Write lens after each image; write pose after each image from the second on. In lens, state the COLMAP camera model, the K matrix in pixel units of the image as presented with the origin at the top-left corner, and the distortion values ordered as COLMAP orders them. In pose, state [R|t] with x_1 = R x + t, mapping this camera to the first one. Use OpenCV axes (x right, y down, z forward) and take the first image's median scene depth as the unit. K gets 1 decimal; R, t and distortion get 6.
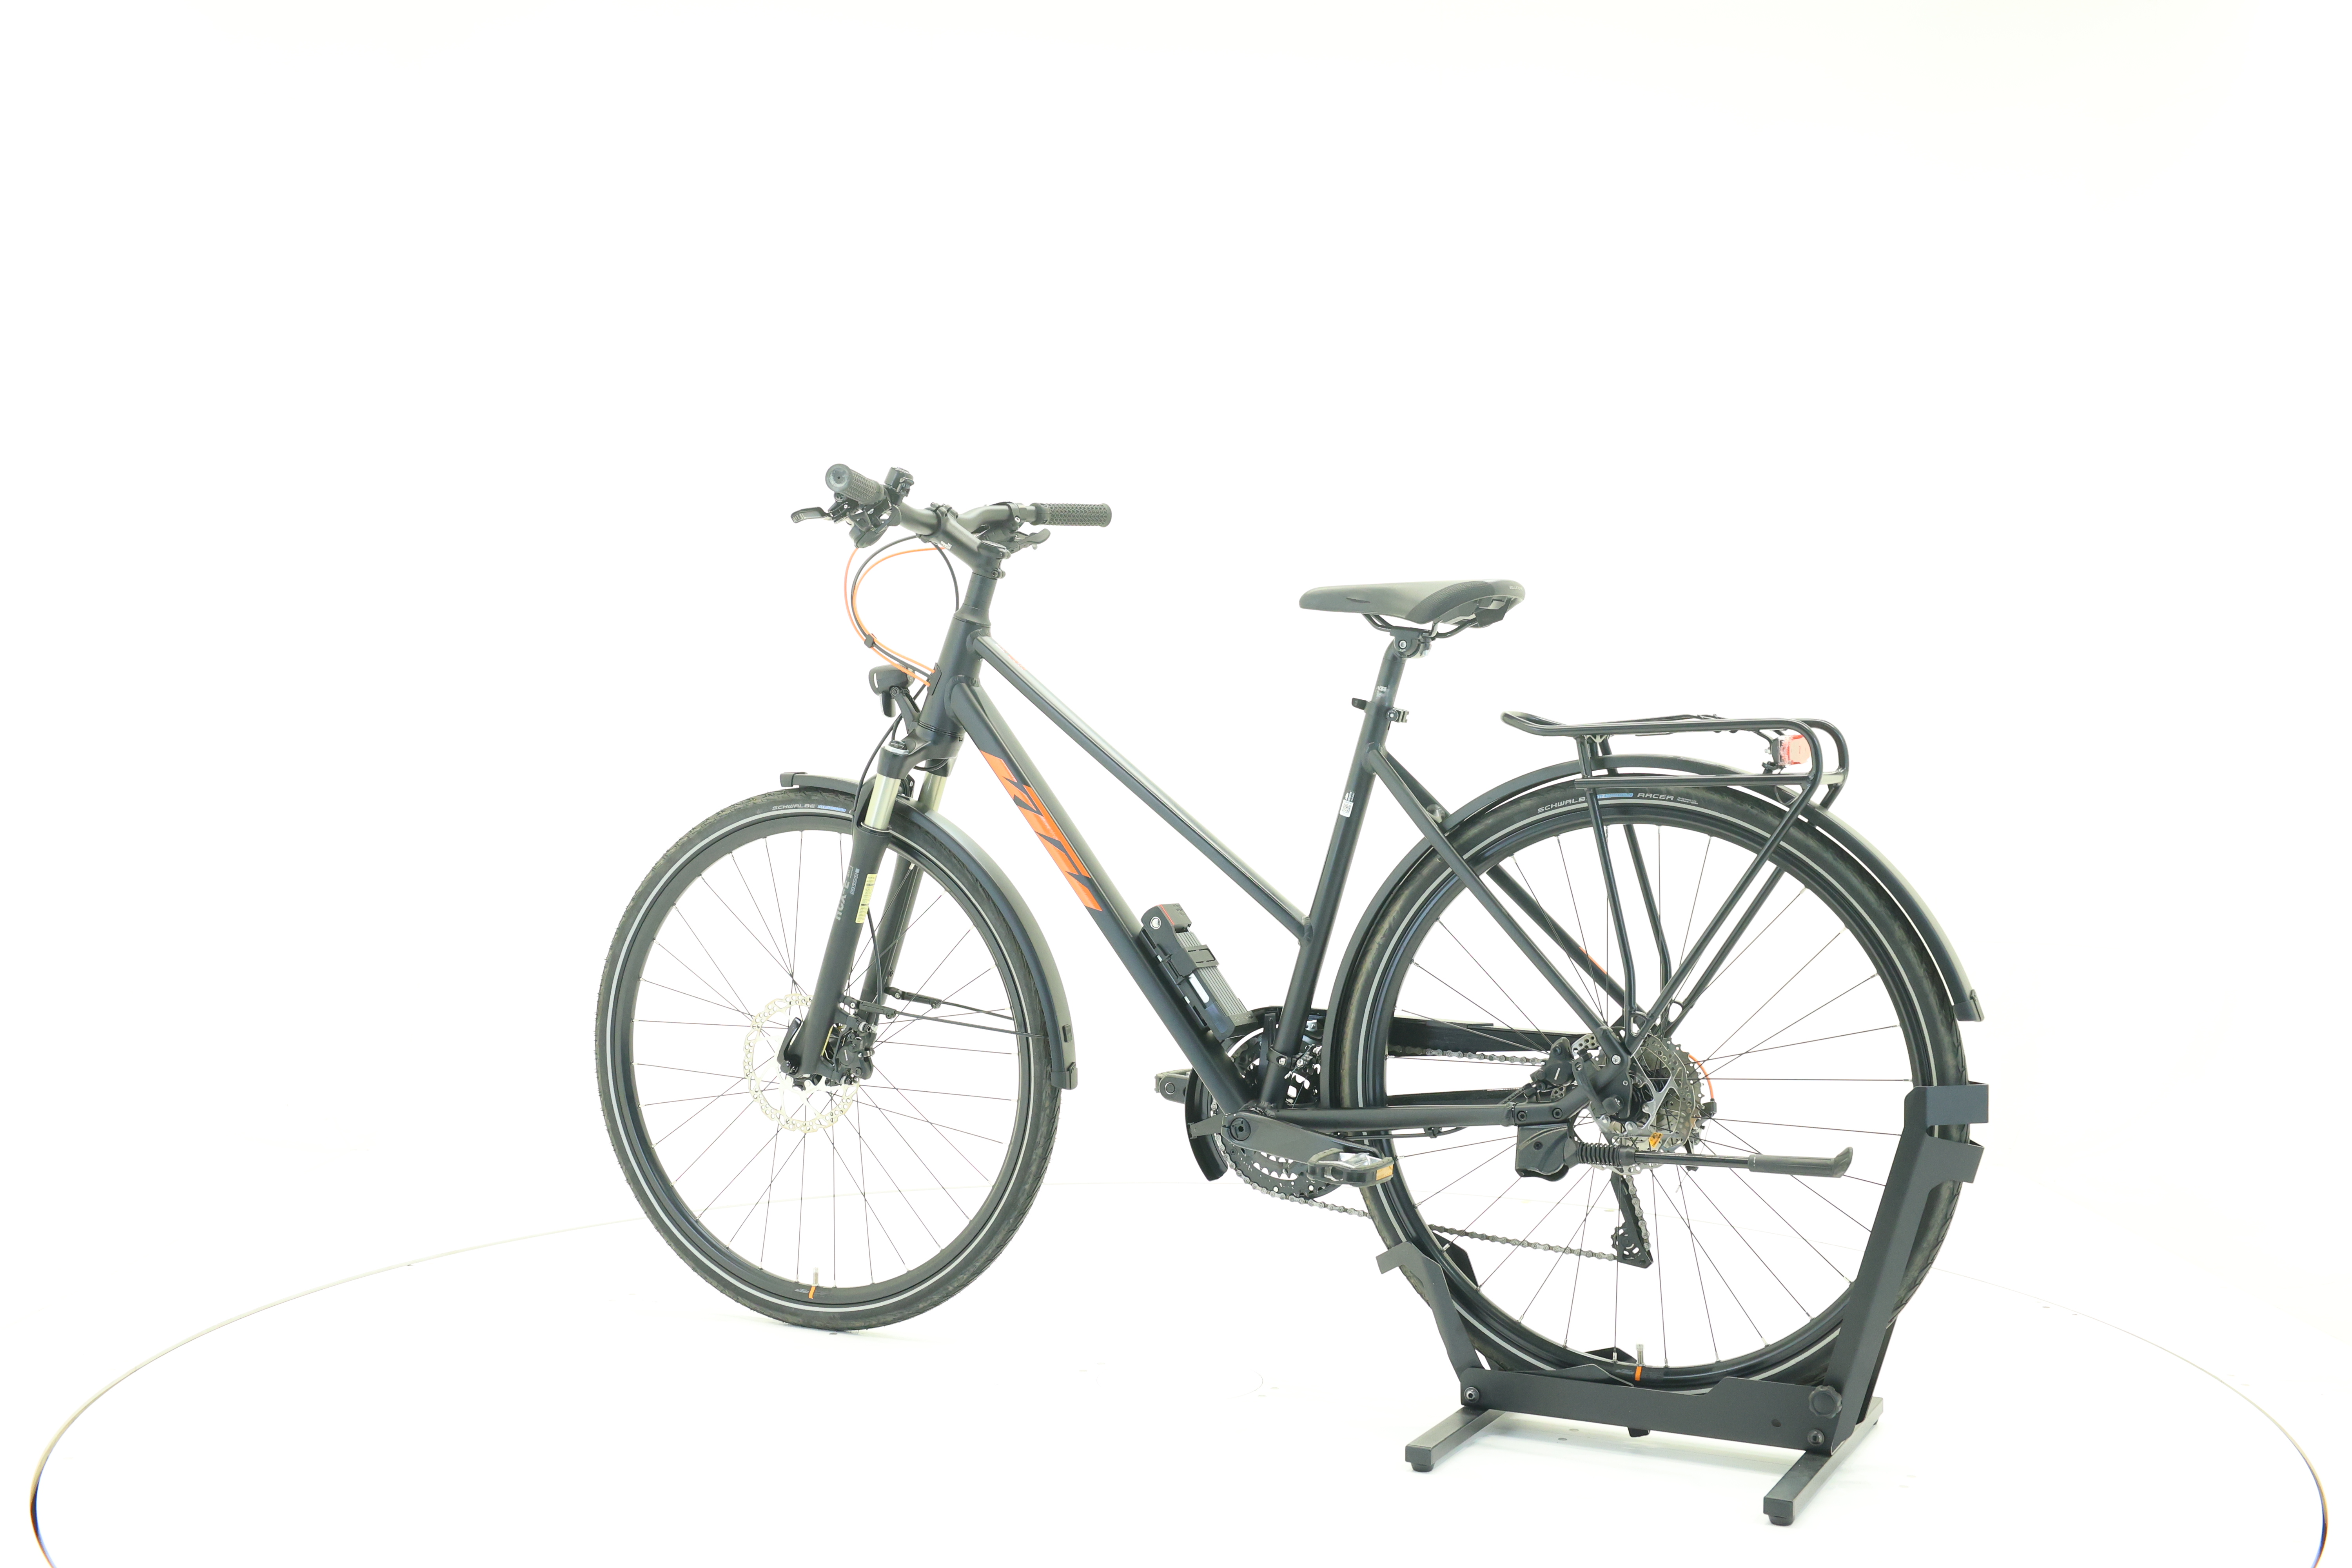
lens RADIAL K [[2451.3, 0, 1176.0], [0, 2451.3, 784.0], [0, 0, 1]] dist [-0.000062, -0.001196]
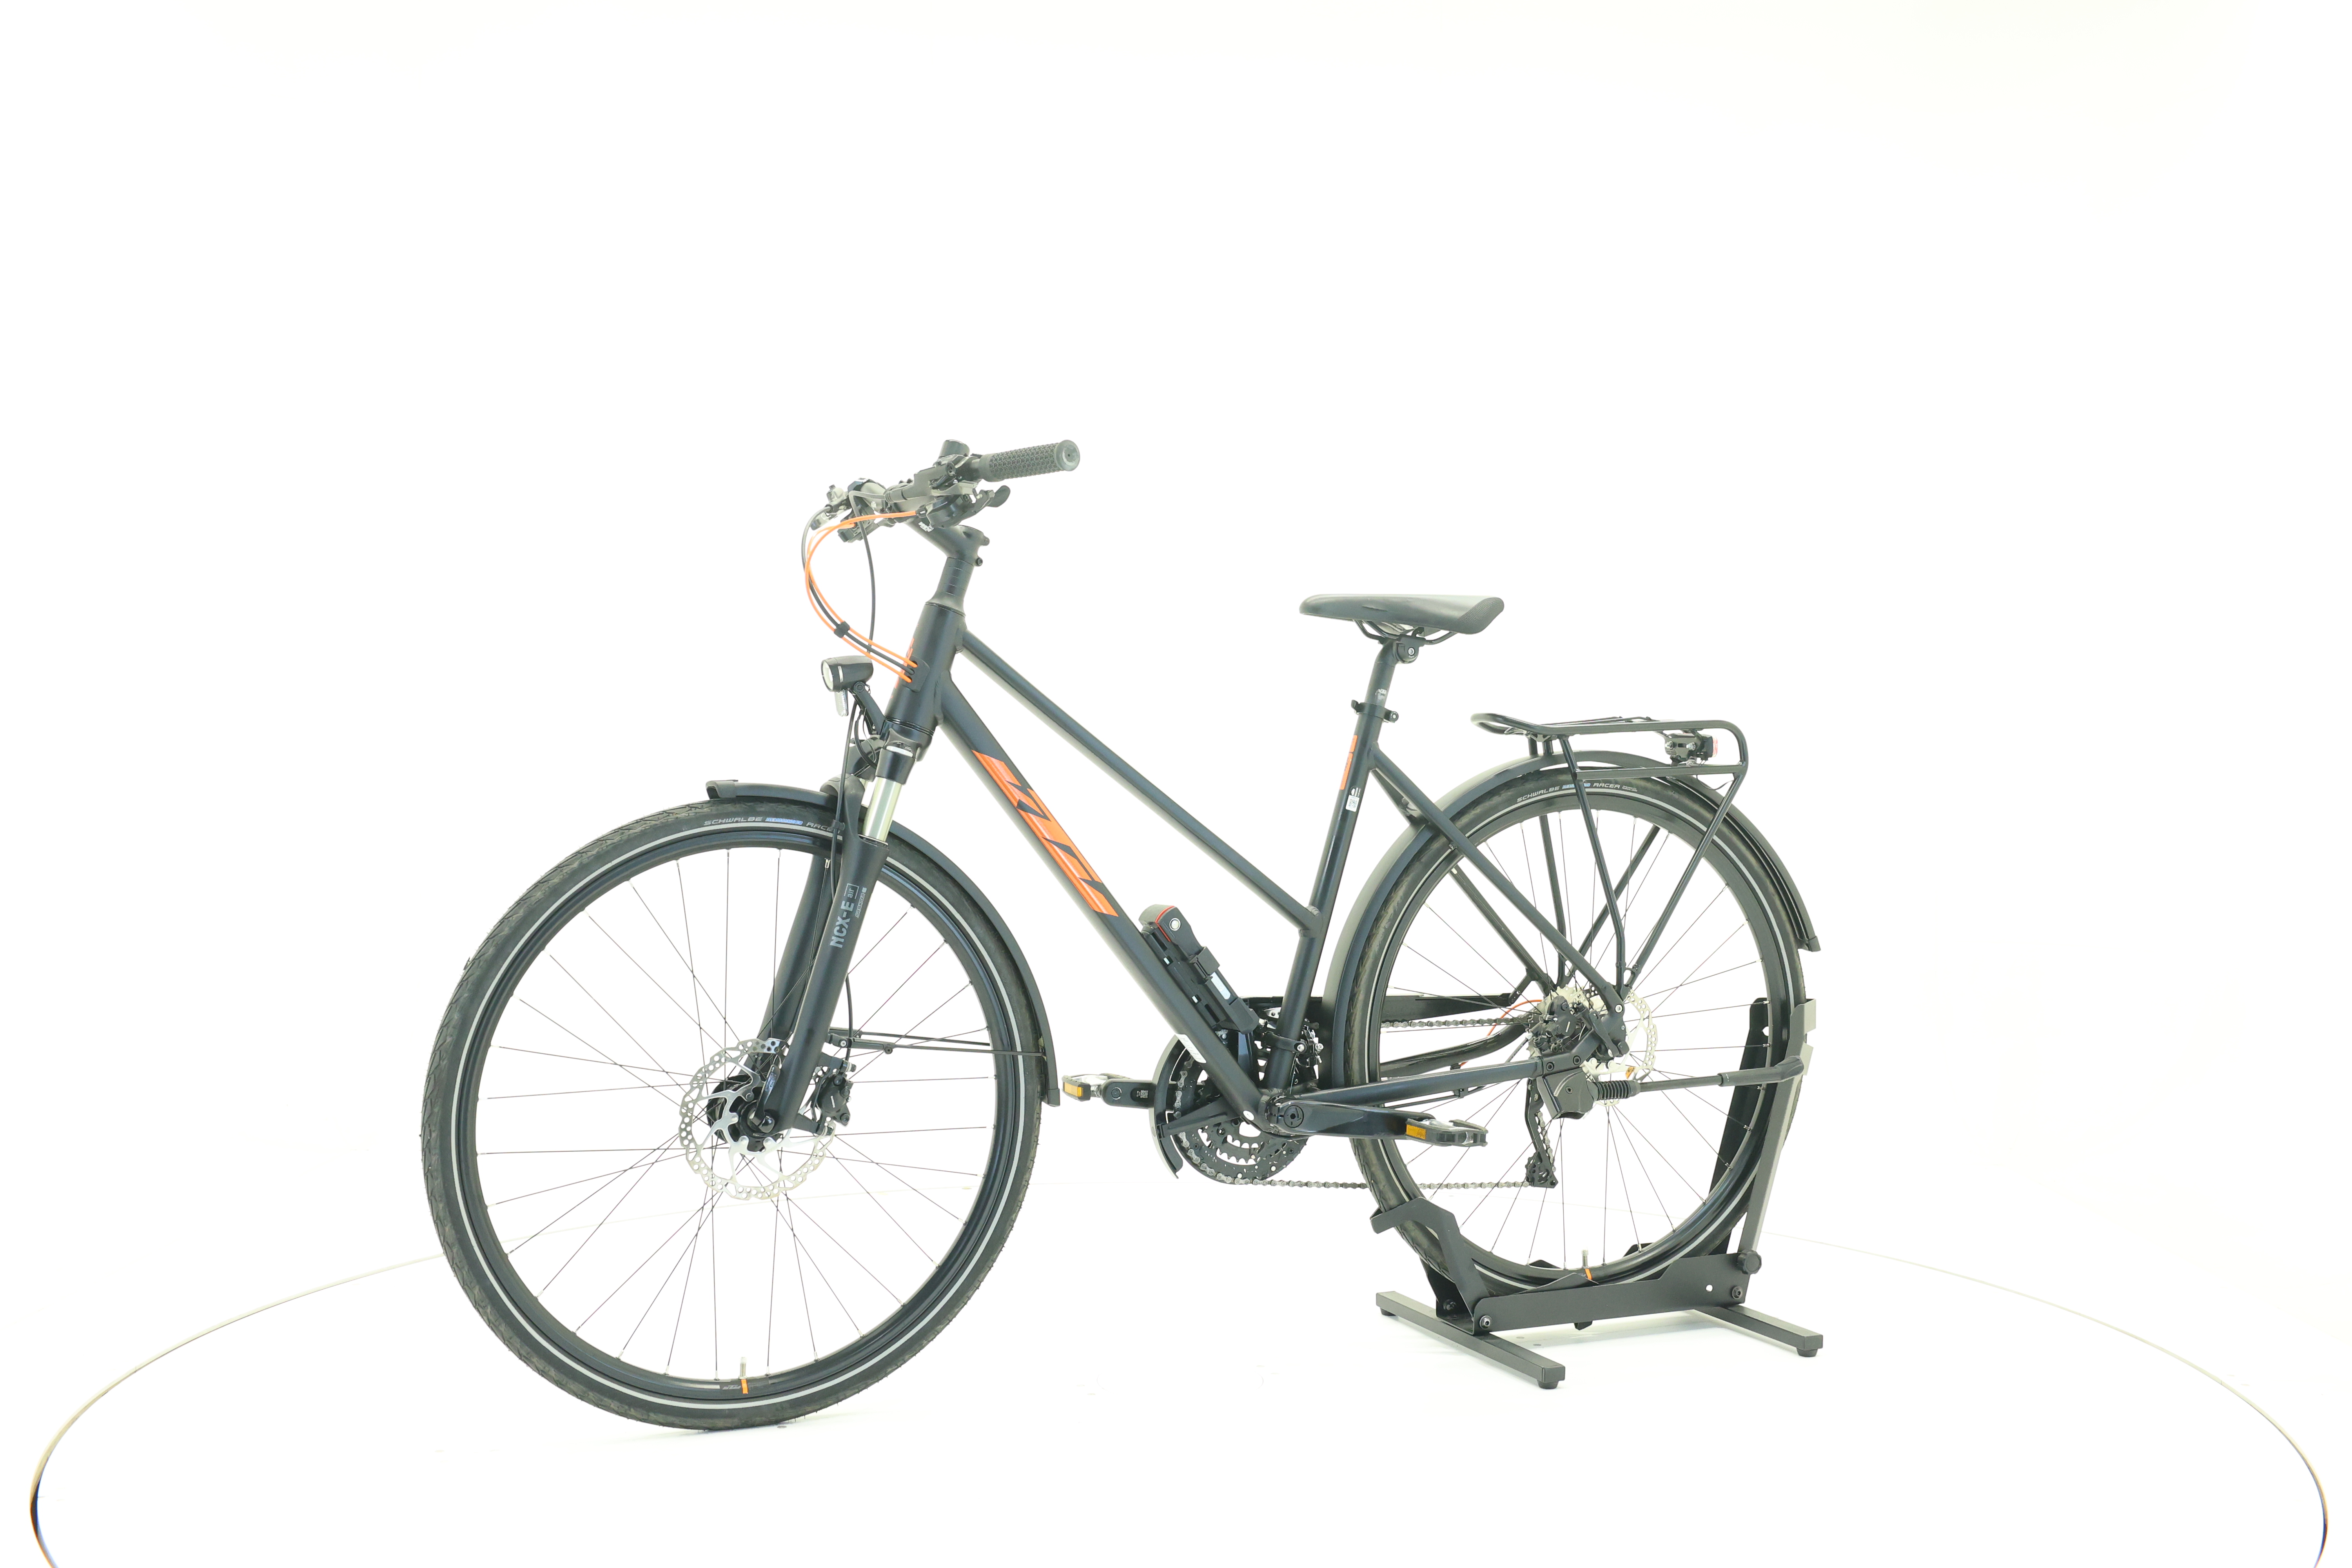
lens RADIAL K [[2451.3, 0, 1176.0], [0, 2451.3, 784.0], [0, 0, 1]] dist [-0.000062, -0.001196]
pose [[0.635026, -0.022336, 0.772168, -0.790621], [0.013054, 0.999749, 0.018183, -0.018574], [-0.772381, -0.001467, 0.635158, 0.378643]]
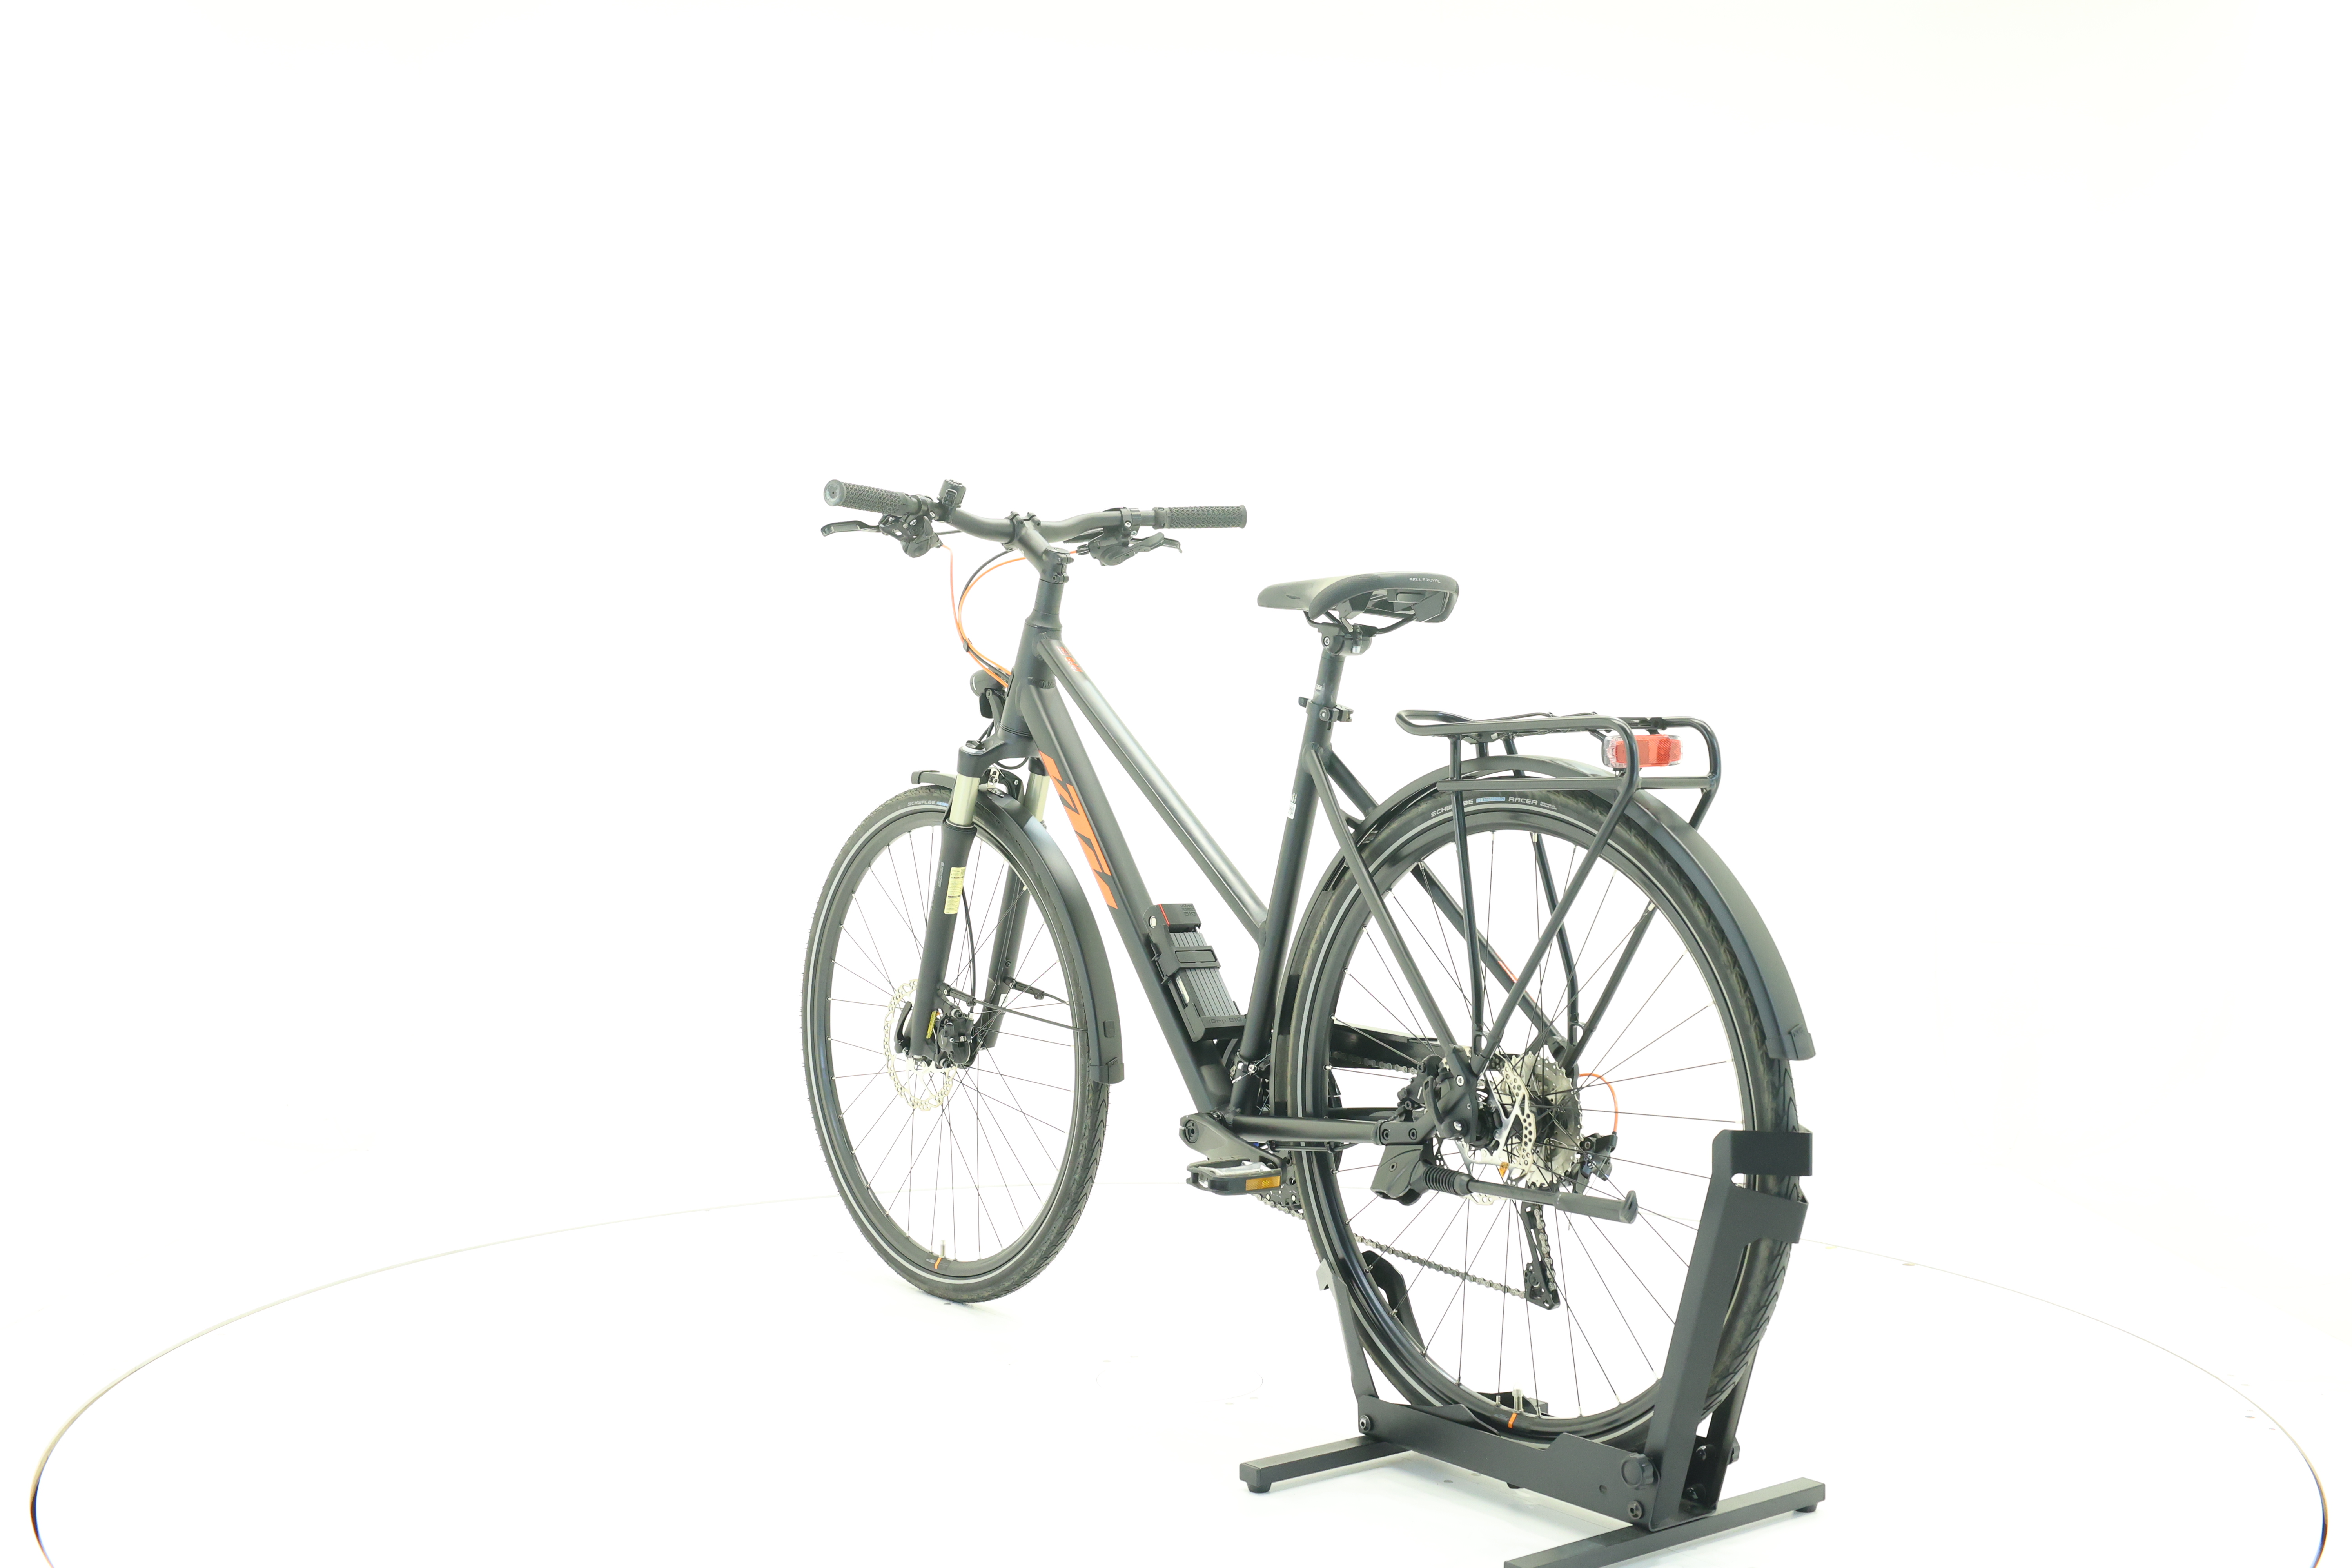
lens RADIAL K [[2451.3, 0, 1176.0], [0, 2451.3, 784.0], [0, 0, 1]] dist [-0.000062, -0.001196]
pose [[0.905165, 0.008021, -0.424985, 0.436411], [-0.009264, 0.999957, -0.000858, 0.000881], [0.424960, 0.004713, 0.905200, 0.096150]]
